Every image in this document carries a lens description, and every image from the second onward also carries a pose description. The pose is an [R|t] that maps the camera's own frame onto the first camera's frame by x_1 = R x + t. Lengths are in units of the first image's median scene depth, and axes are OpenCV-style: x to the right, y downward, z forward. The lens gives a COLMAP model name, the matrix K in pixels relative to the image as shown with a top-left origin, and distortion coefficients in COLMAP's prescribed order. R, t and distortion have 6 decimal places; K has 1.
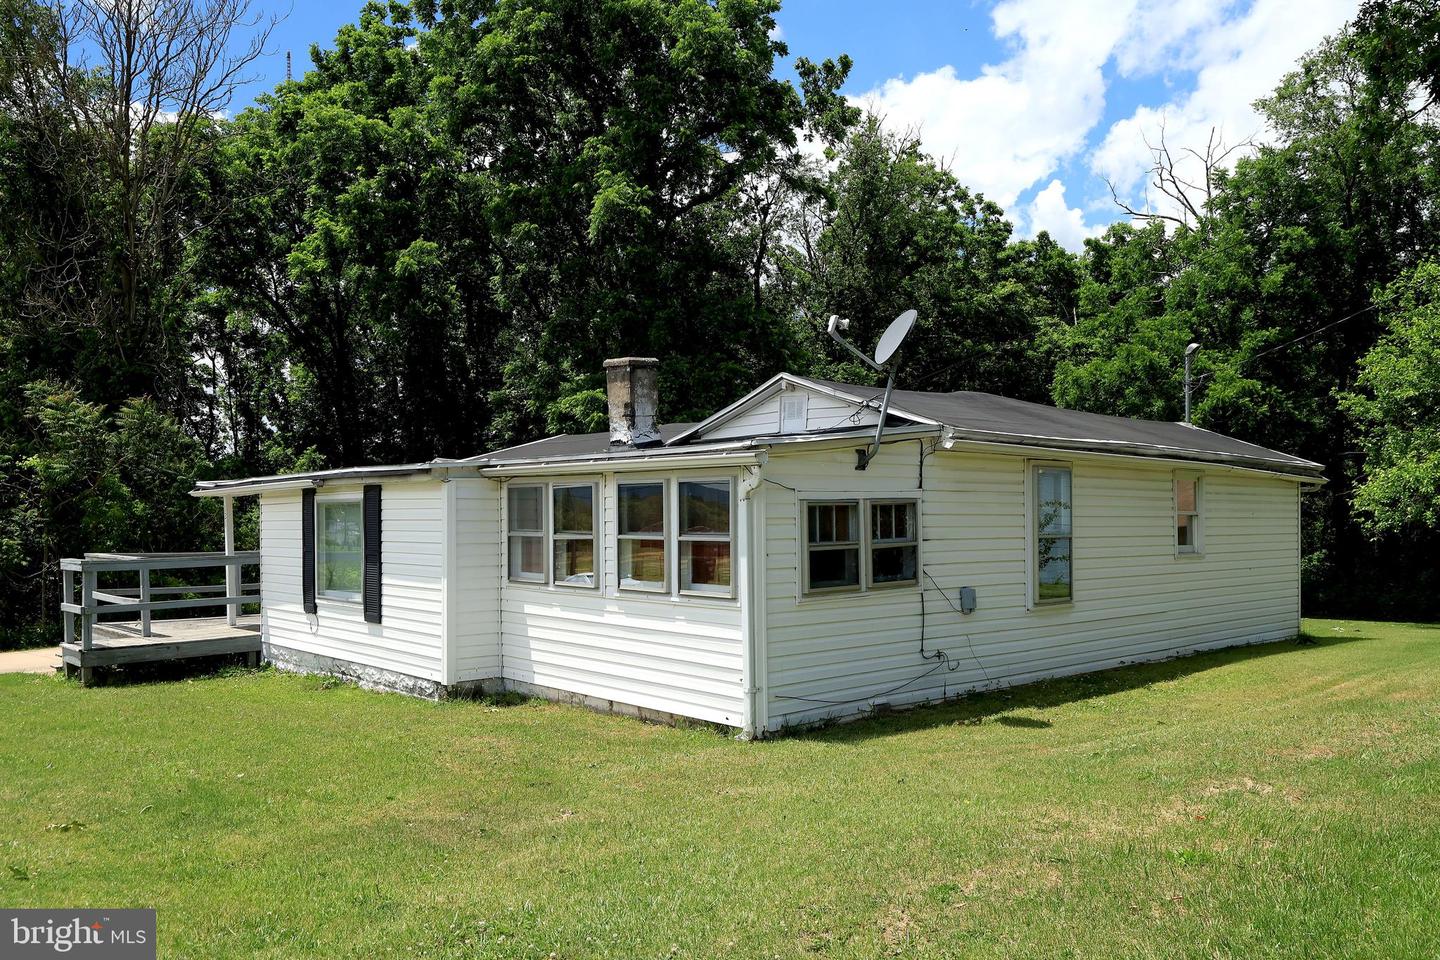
lens RADIAL K [[1159.6, 0, 718.6], [0, 1159.6, 514.6], [0, 0, 1]] dist [-0.051035, -0.000064]
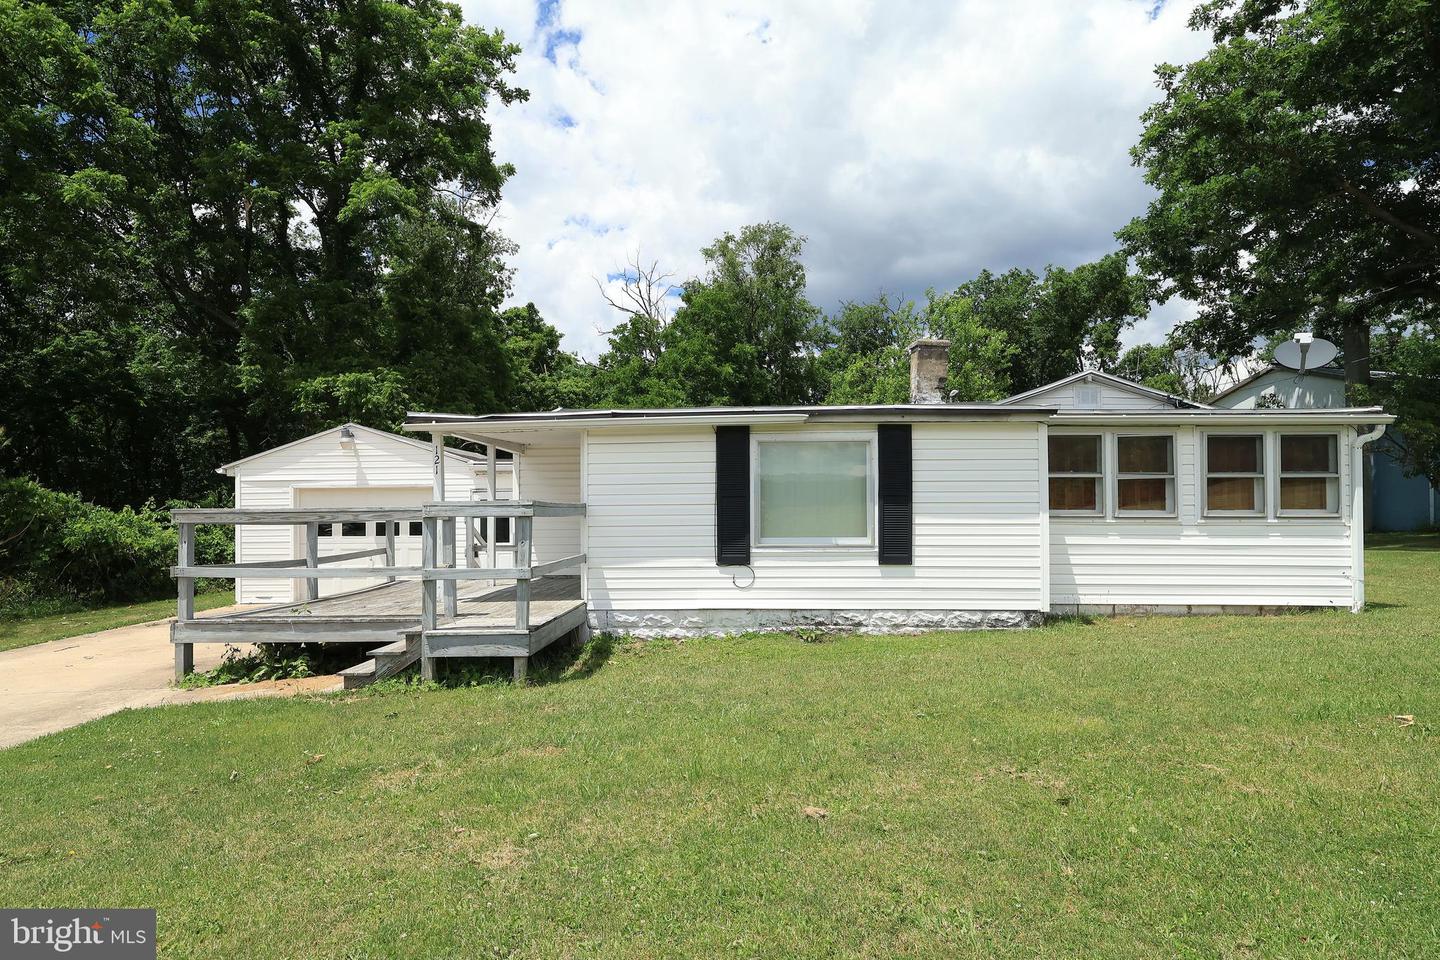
lens RADIAL K [[777.2, 0, 723.6], [0, 777.2, 511.5], [0, 0, 1]] dist [0.000385, 0.000029]
pose [[0.681388, 0.005825, 0.731899, -0.964870], [-0.001287, 0.999976, -0.006760, 0.057617], [-0.731921, 0.003664, 0.681379, 0.713337]]
